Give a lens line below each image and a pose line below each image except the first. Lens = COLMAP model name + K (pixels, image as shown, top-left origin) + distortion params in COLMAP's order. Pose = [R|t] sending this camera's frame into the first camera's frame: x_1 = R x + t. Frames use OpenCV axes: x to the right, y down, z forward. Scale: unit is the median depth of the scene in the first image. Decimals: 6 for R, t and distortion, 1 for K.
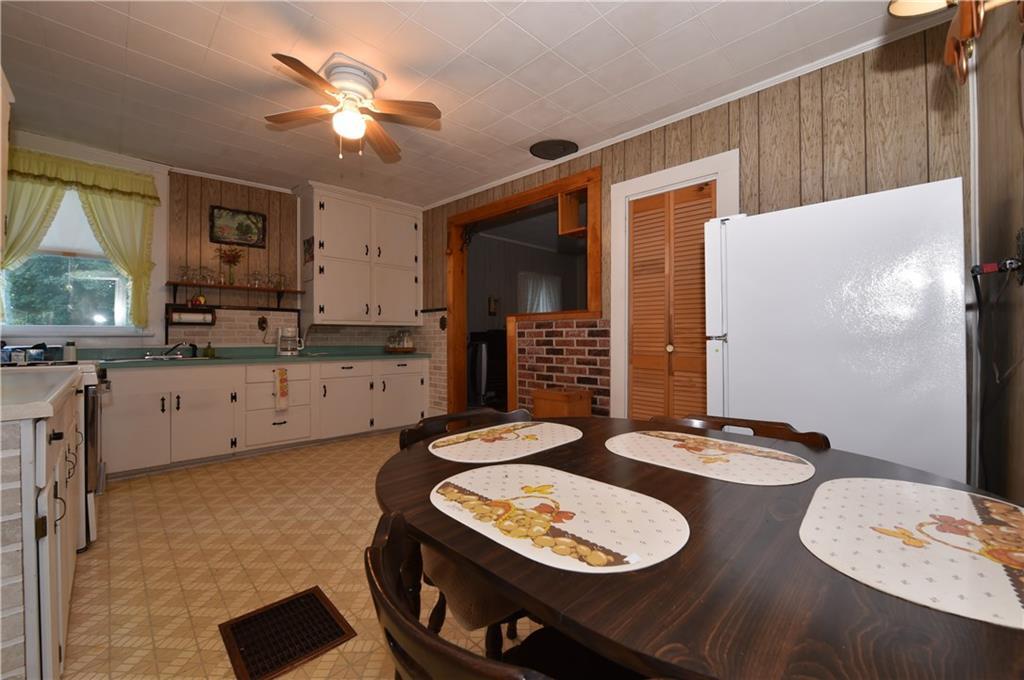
lens RADIAL K [[409.3, 0, 514.2], [0, 409.3, 339.0], [0, 0, 1]] dist [-0.018527, -0.001166]
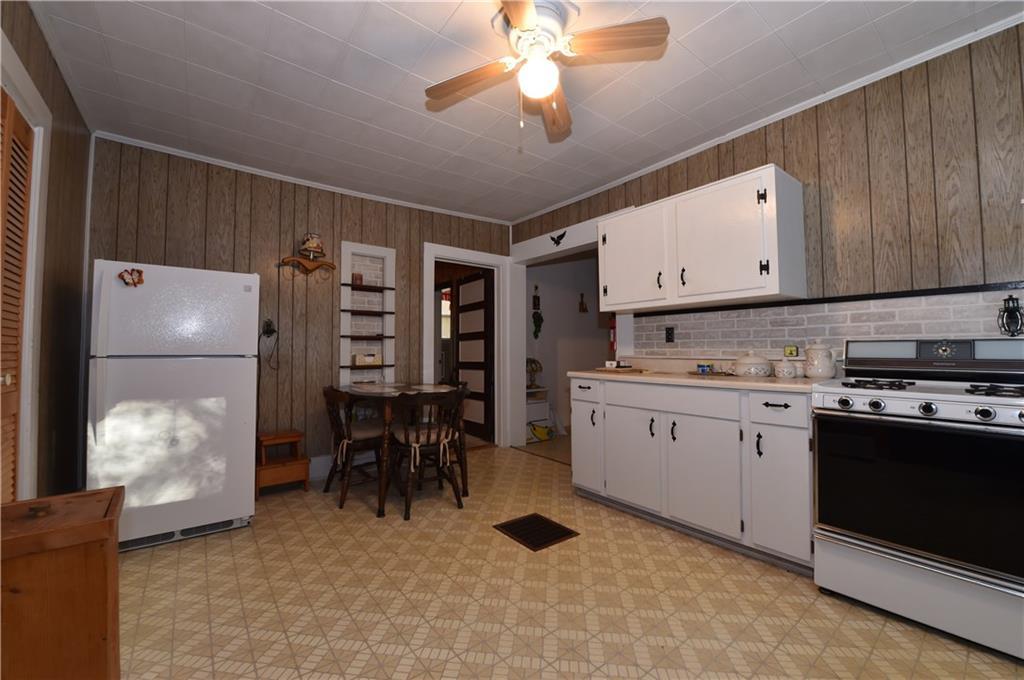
lens RADIAL K [[409.3, 0, 513.4], [0, 409.3, 337.6], [0, 0, 1]] dist [-0.018527, -0.001166]
pose [[-0.991823, 0.012421, 0.127012, -0.291903], [0.008645, 0.999505, -0.030244, -0.010276], [-0.127325, -0.028899, -0.991440, 1.133335]]
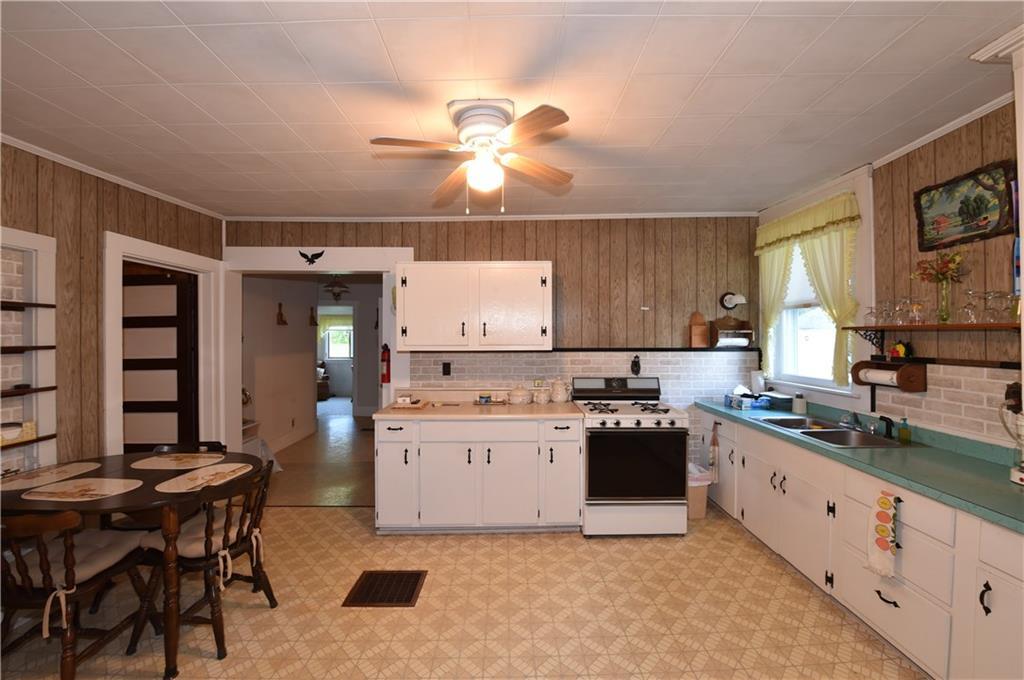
lens RADIAL K [[409.3, 0, 514.7], [0, 409.3, 337.0], [0, 0, 1]] dist [-0.018527, -0.001166]
pose [[-0.697896, 0.008578, -0.716148, 0.104199], [0.003160, 0.999955, 0.008898, -0.130393], [0.716192, 0.003947, -0.697892, 1.056270]]
